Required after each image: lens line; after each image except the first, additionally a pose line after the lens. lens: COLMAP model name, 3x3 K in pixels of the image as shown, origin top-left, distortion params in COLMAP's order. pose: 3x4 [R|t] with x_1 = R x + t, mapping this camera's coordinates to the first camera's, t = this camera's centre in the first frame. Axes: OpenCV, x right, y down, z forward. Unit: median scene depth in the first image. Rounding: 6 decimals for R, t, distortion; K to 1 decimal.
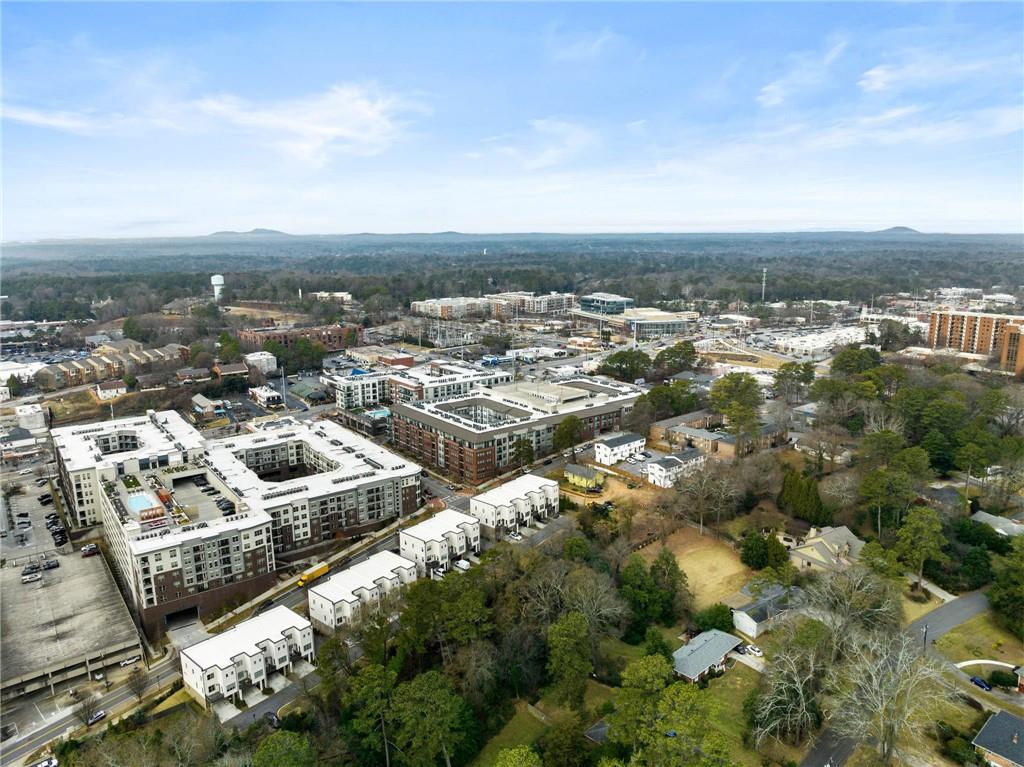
lens RADIAL K [[722.5, 0, 512.0], [0, 722.5, 383.5], [0, 0, 1]] dist [-0.030183, -0.004243]
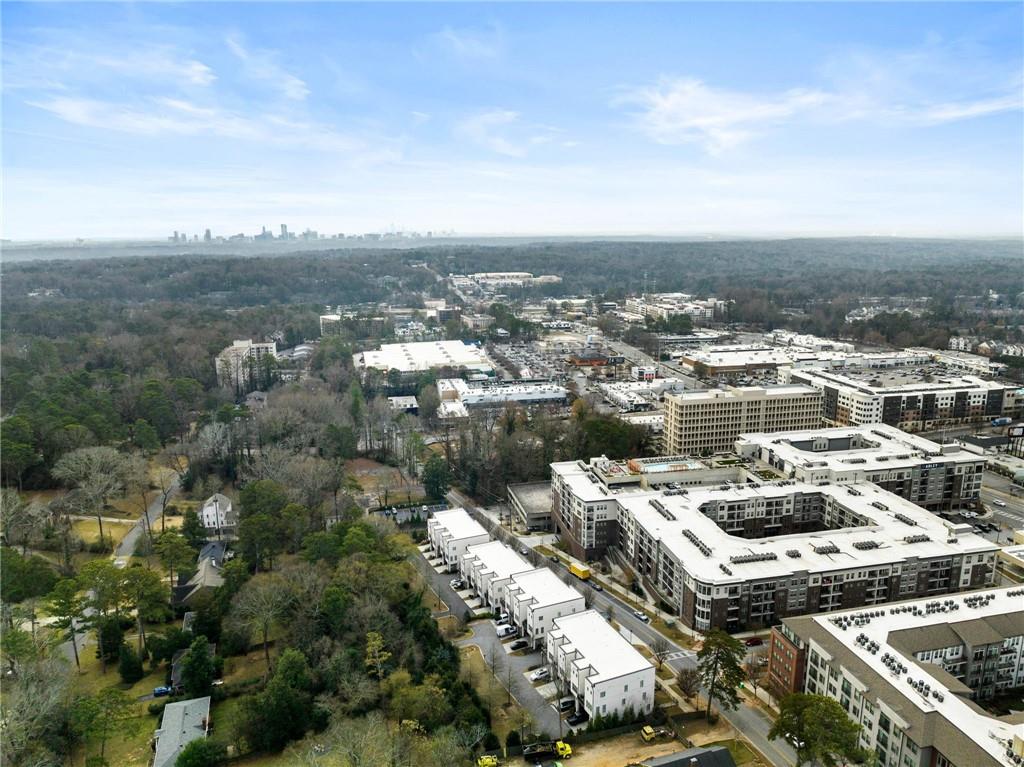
lens RADIAL K [[722.5, 0, 512.0], [0, 722.5, 383.5], [0, 0, 1]] dist [-0.030183, -0.004243]
pose [[-0.415838, 0.202849, -0.886528, 0.525270], [-0.181131, 0.936804, 0.299315, -0.230448], [0.891219, 0.285044, -0.352816, 1.049180]]
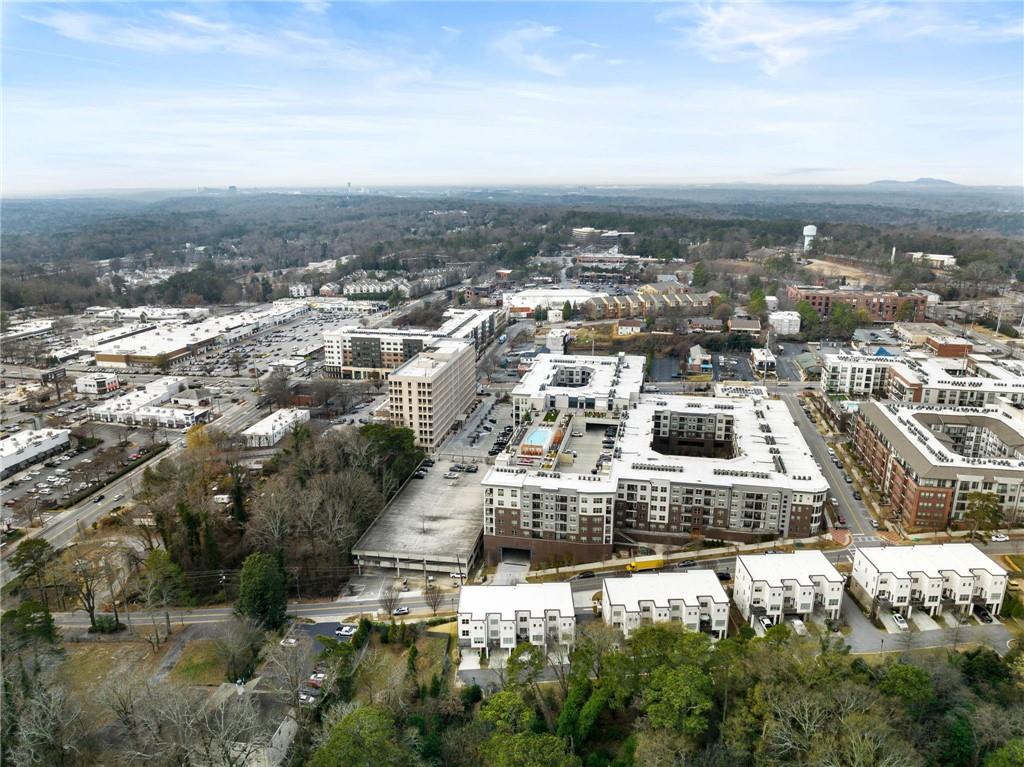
lens RADIAL K [[722.5, 0, 512.0], [0, 722.5, 383.5], [0, 0, 1]] dist [-0.030183, -0.004243]
pose [[0.664017, 0.208037, -0.718193, 0.188615], [-0.157751, 0.977872, 0.137406, -0.047516], [0.730887, 0.022056, 0.682142, 0.223268]]
